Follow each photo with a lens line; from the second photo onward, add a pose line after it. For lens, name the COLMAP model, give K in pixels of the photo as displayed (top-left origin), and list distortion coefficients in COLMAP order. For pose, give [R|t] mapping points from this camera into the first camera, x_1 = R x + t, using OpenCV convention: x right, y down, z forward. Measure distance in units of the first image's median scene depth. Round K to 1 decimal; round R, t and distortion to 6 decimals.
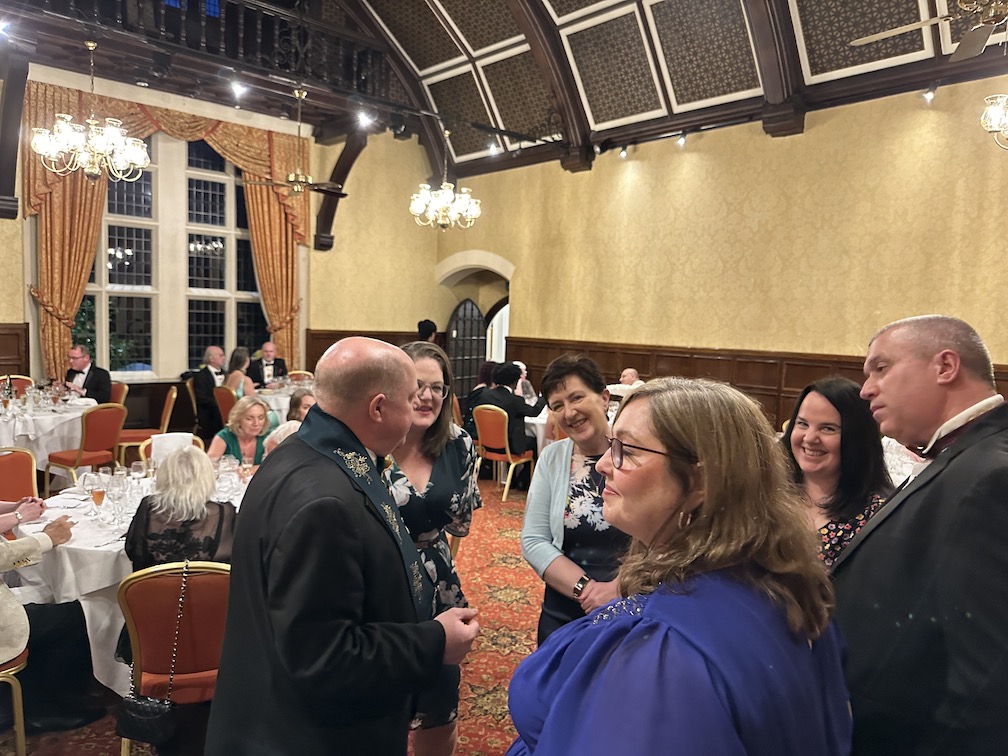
lens RADIAL K [[758.0, 0, 504.5], [0, 758.0, 379.1], [0, 0, 1]] dist [0.026424, -0.011065]
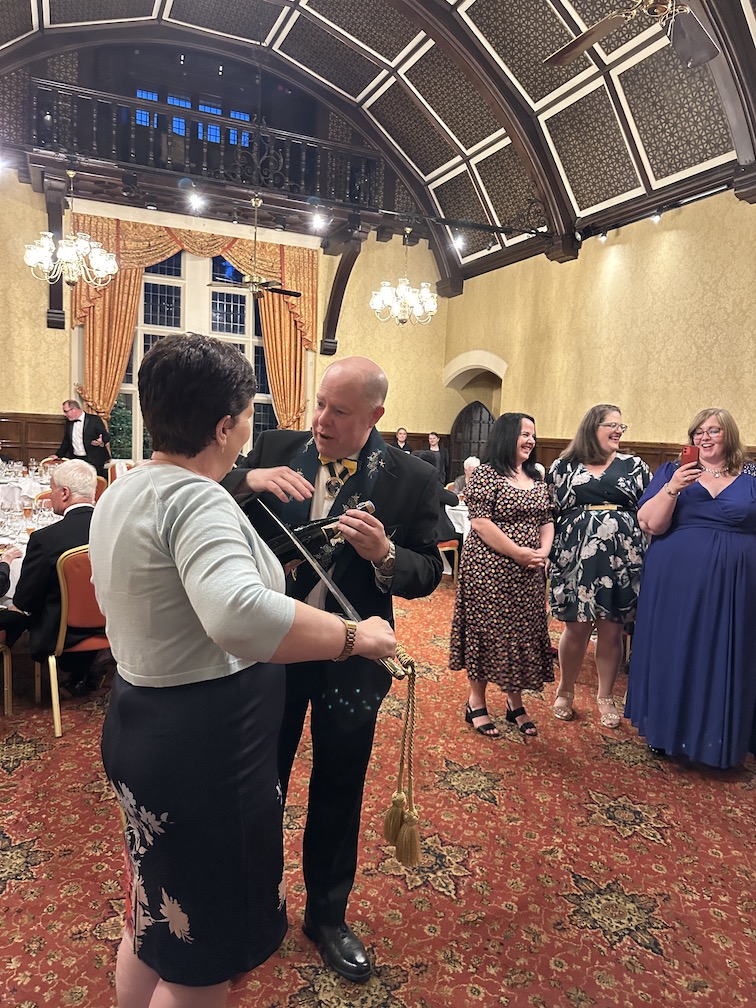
lens RADIAL K [[758.0, 0, 379.1], [0, 758.0, 502.0], [0, 0, 1]] dist [0.026424, -0.011065]
pose [[0.944796, 0.037552, -0.325501, 0.216087], [-0.038080, 0.999263, 0.004751, 0.037020], [0.325440, 0.007906, 0.945530, 0.016541]]
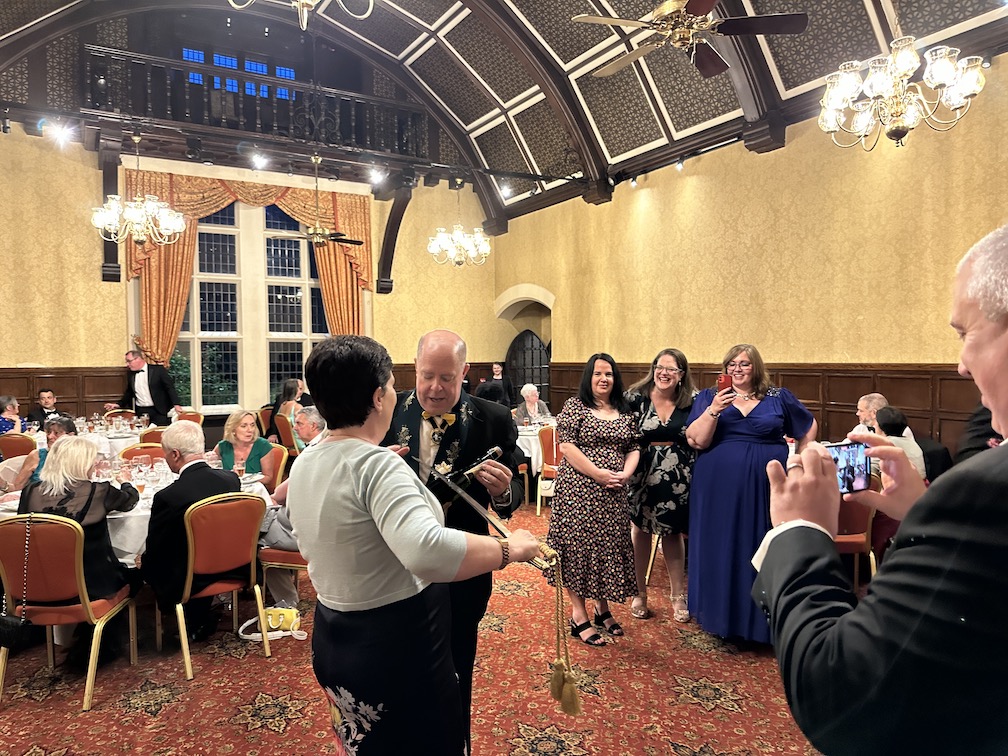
lens RADIAL K [[755.3, 0, 508.4], [0, 755.3, 379.3], [0, 0, 1]] dist [0.041197, -0.003939]
pose [[0.975561, -0.037031, -0.216587, 0.206176], [0.025321, 0.998076, -0.056593, 0.029073], [0.218266, 0.049726, 0.974622, -0.045065]]
